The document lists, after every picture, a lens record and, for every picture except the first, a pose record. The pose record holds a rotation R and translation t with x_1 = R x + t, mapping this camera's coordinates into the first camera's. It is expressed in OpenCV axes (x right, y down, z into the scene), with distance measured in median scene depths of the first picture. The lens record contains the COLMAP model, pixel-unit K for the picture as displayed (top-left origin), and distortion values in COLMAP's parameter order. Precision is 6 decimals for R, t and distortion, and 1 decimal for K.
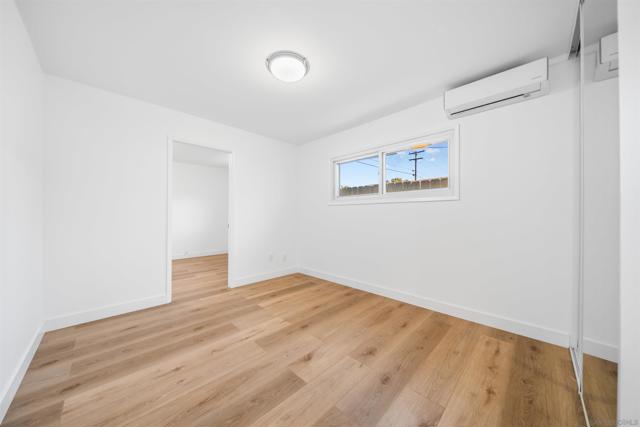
lens RADIAL K [[218.0, 0, 316.5], [0, 218.0, 214.3], [0, 0, 1]] dist [-0.004403, 0.000224]
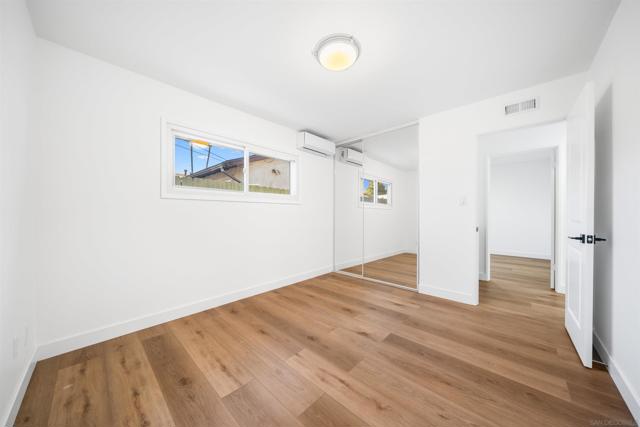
lens RADIAL K [[218.0, 0, 317.7], [0, 218.0, 213.9], [0, 0, 1]] dist [-0.004403, 0.000224]
pose [[-0.020341, -0.002750, 0.999789, -0.935553], [0.001377, 0.999995, 0.002778, -0.002515], [-0.999792, 0.001433, -0.020337, 0.971311]]
